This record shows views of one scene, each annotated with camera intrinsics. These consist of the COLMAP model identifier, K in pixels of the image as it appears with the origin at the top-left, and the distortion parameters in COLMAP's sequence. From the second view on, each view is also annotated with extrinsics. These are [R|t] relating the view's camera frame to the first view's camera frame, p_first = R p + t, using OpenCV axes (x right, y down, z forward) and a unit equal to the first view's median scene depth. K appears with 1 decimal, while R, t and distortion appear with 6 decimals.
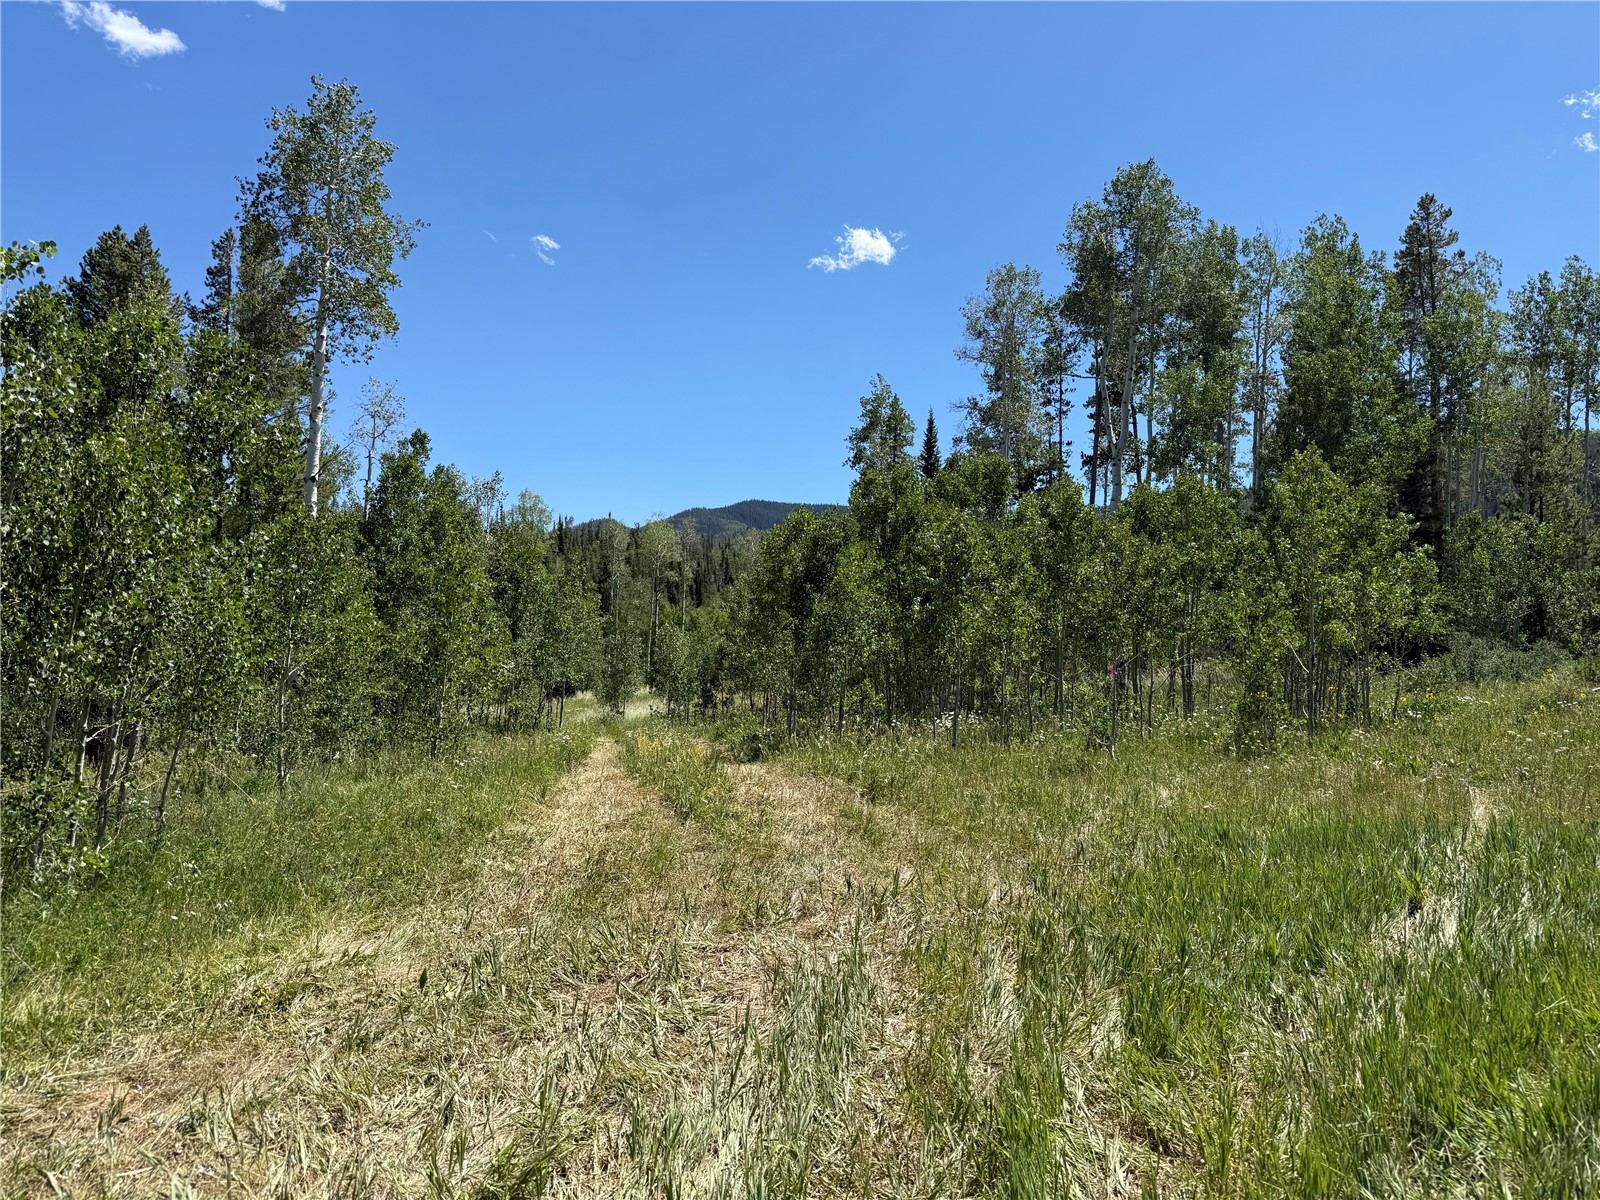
lens RADIAL K [[1129.5, 0, 798.1], [0, 1129.5, 599.4], [0, 0, 1]] dist [0.006708, -0.011774]
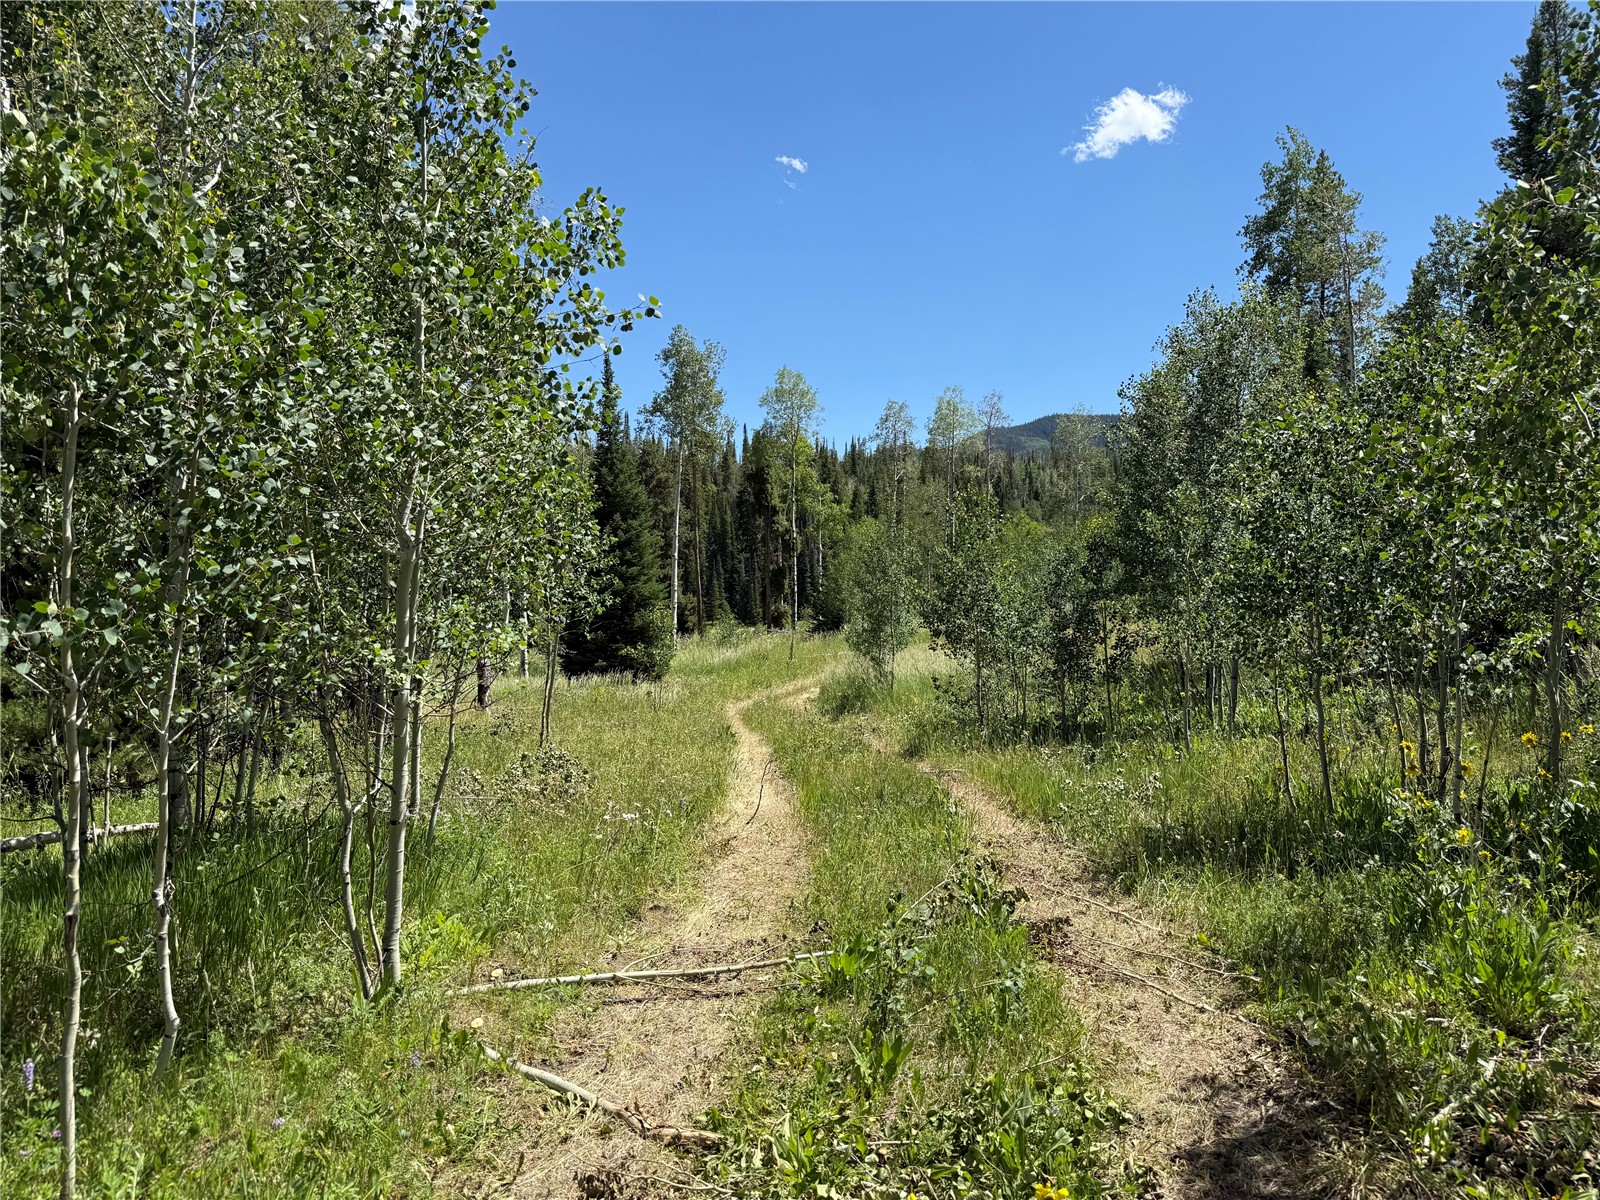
lens RADIAL K [[1129.5, 0, 799.2], [0, 1129.5, 601.1], [0, 0, 1]] dist [0.006708, -0.011774]
pose [[0.965316, -0.012871, -0.260766, -0.020728], [0.030869, 0.997405, 0.065042, 0.010956], [0.259252, -0.070836, 0.963209, 0.176402]]
